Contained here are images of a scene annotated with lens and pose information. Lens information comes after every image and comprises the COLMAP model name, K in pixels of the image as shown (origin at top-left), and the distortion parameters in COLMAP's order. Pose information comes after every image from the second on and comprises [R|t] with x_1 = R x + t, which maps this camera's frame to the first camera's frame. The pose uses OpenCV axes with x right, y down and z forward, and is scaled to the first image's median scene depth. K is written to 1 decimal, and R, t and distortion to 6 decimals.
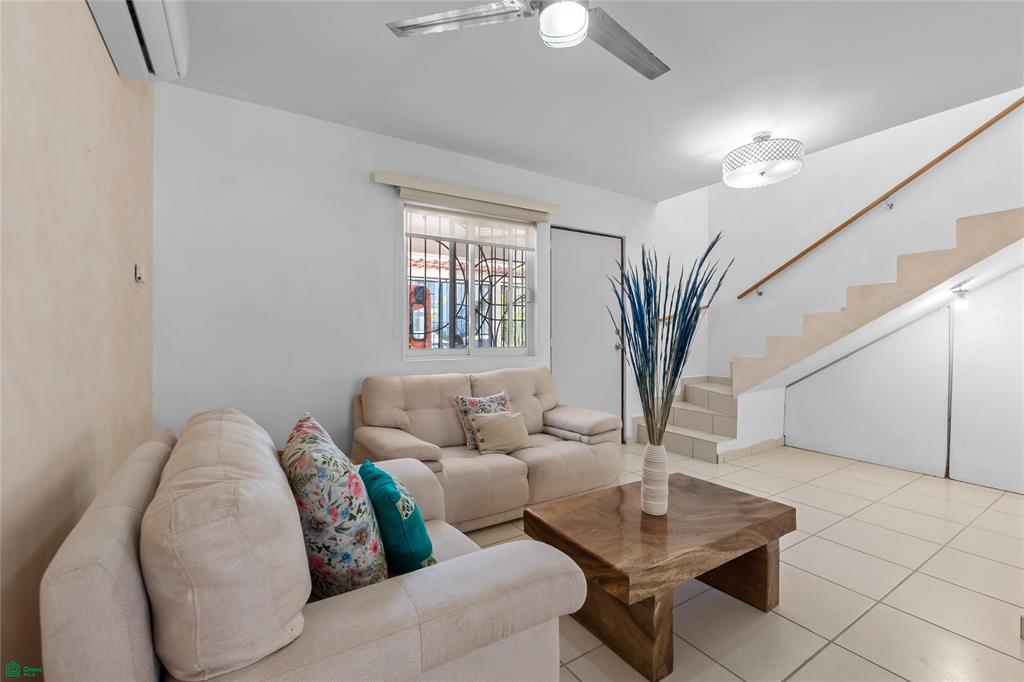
lens RADIAL K [[441.2, 0, 511.7], [0, 441.2, 335.3], [0, 0, 1]] dist [-0.014461, -0.000028]
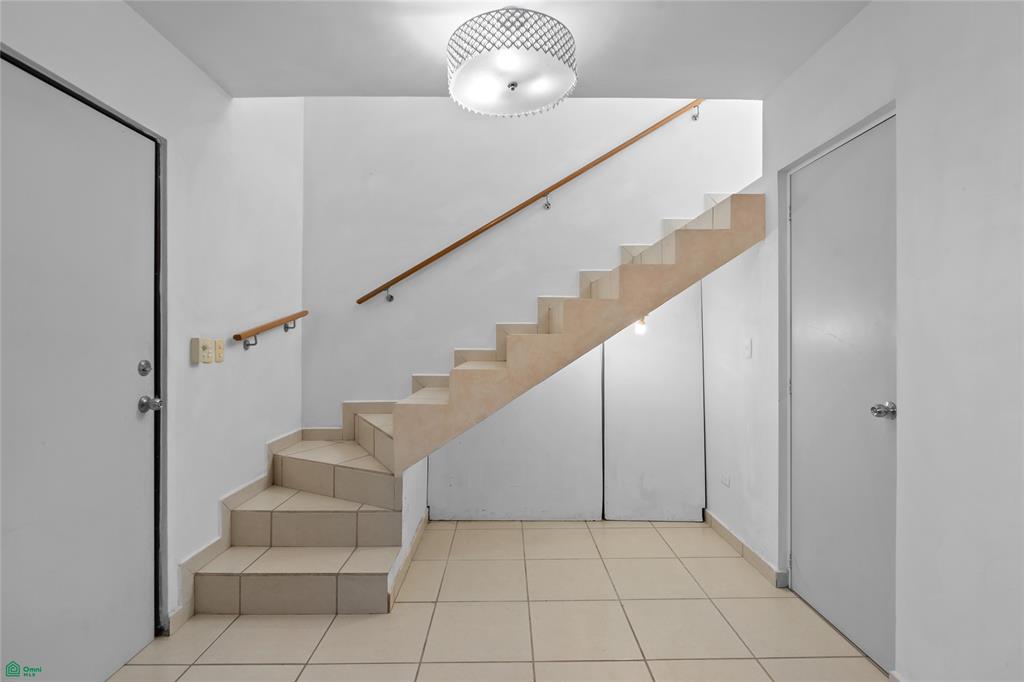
lens RADIAL K [[488.5, 0, 515.1], [0, 488.5, 336.0], [0, 0, 1]] dist [-0.005954, 0.000084]
pose [[0.515119, 0.005030, 0.857104, 0.044209], [0.001326, 0.999977, -0.006666, -0.046022], [-0.857117, 0.004570, 0.515101, 0.649650]]
